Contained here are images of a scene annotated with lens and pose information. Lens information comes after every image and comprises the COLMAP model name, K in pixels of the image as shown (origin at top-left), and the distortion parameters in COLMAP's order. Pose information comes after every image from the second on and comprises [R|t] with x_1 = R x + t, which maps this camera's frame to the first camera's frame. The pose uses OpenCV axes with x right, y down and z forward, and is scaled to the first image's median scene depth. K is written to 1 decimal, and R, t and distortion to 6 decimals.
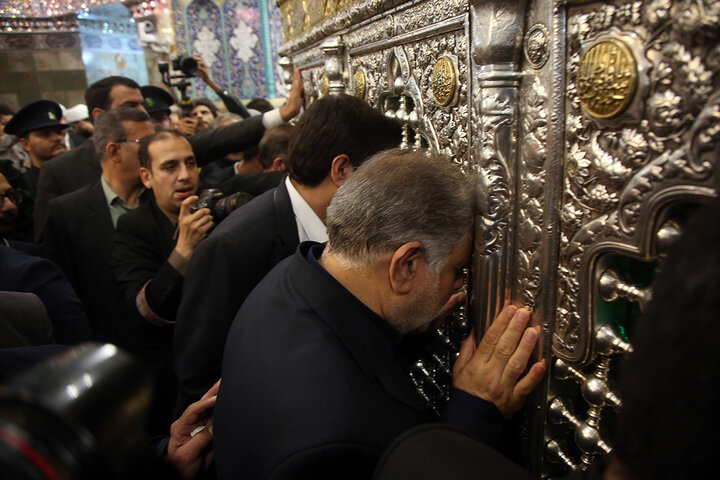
lens RADIAL K [[516.5, 0, 371.1], [0, 516.5, 237.4], [0, 0, 1]] dist [-0.094868, 0.061191]
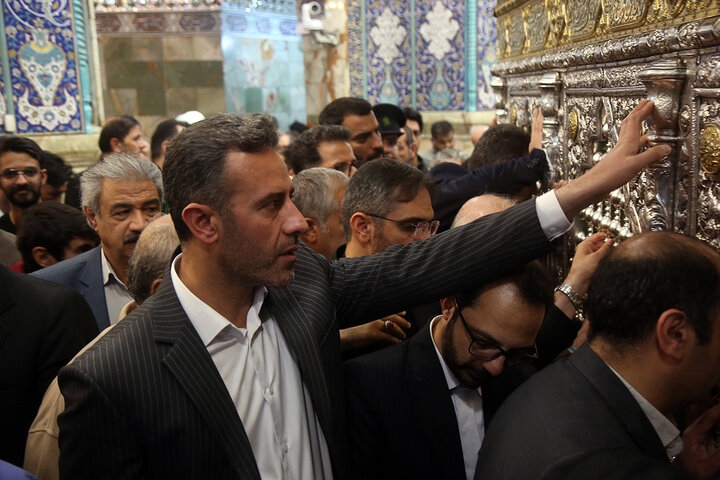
lens RADIAL K [[850.7, 0, 360.0], [0, 850.7, 240.0], [0, 0, 1]] dist [0.075996, 0.006785]
pose [[0.952673, 0.075301, -0.294523, 0.019012], [-0.106033, 0.990300, -0.089788, 0.024914], [0.284905, 0.116768, 0.951417, -0.142846]]
